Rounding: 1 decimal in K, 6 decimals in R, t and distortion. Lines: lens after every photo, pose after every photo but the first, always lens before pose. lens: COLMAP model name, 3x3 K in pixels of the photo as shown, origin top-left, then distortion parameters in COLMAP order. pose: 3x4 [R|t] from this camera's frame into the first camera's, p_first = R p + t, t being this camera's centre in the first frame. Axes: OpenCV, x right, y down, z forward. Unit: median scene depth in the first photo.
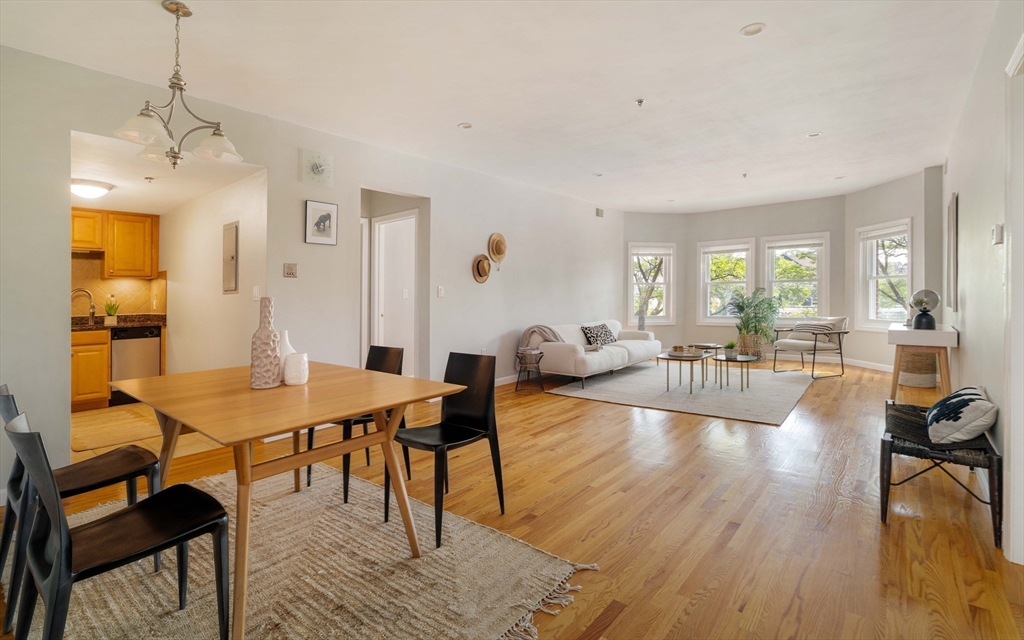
lens RADIAL K [[467.3, 0, 509.9], [0, 467.3, 308.4], [0, 0, 1]] dist [0.001859, 0.001156]
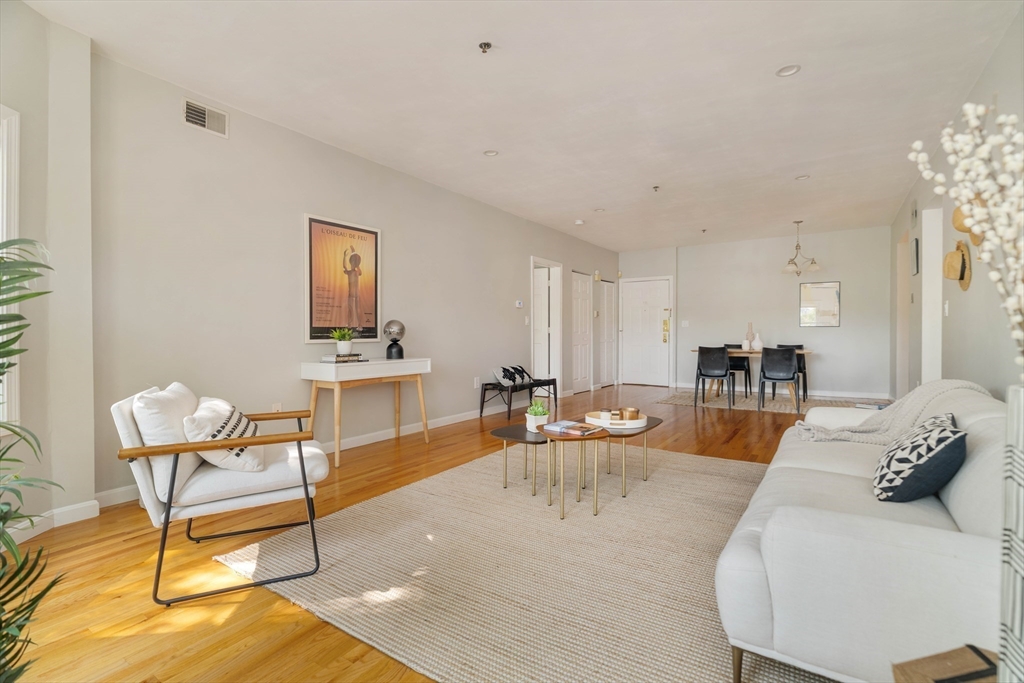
lens RADIAL K [[468.7, 0, 516.3], [0, 468.7, 338.7], [0, 0, 1]] dist [0.000058, -0.000041]
pose [[-0.993816, 0.025916, -0.107969, 0.548973], [0.021836, 0.999008, 0.038802, -0.024492], [0.108867, 0.036204, -0.993397, 1.529091]]
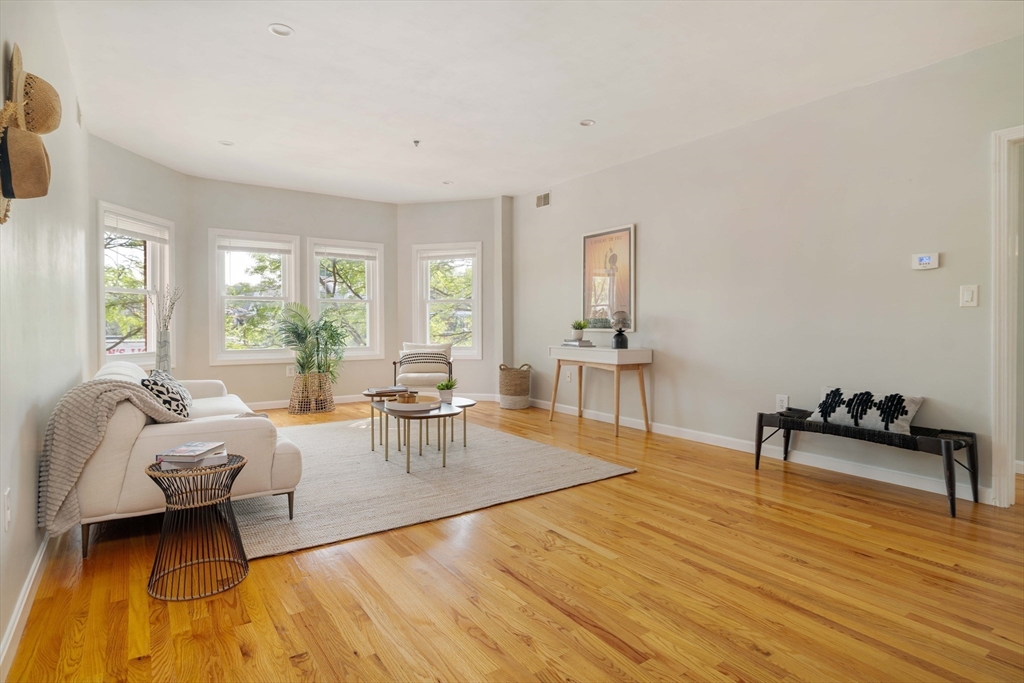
lens RADIAL K [[550.4, 0, 513.7], [0, 550.4, 336.9], [0, 0, 1]] dist [-0.002964, -0.000313]
pose [[0.253816, -0.004306, 0.967243, -0.278739], [0.019889, 0.999802, -0.000769, 0.010750], [-0.967048, 0.019432, 0.253851, 0.687437]]
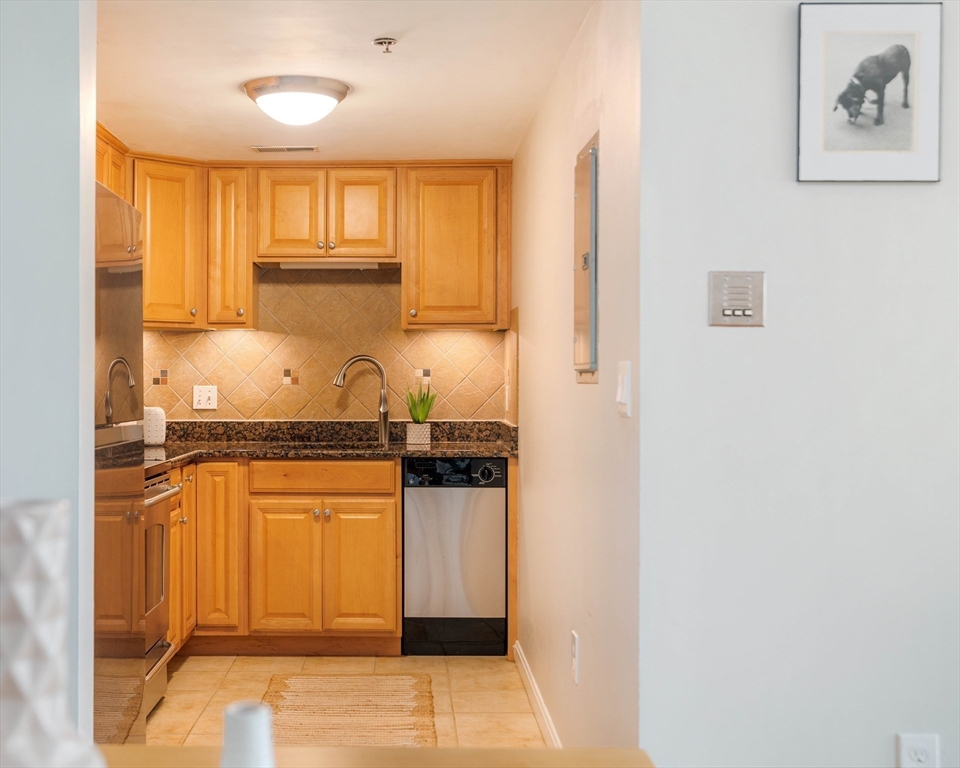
lens RADIAL K [[1212.8, 0, 365.8], [0, 1212.8, 349.2], [0, 0, 1]] dist [-0.010930, 0.000000]
pose [[0.617233, 0.005165, -0.786764, -0.060216], [-0.034176, 0.999211, -0.020252, -0.024604], [0.786038, 0.039388, 0.616922, 0.316208]]
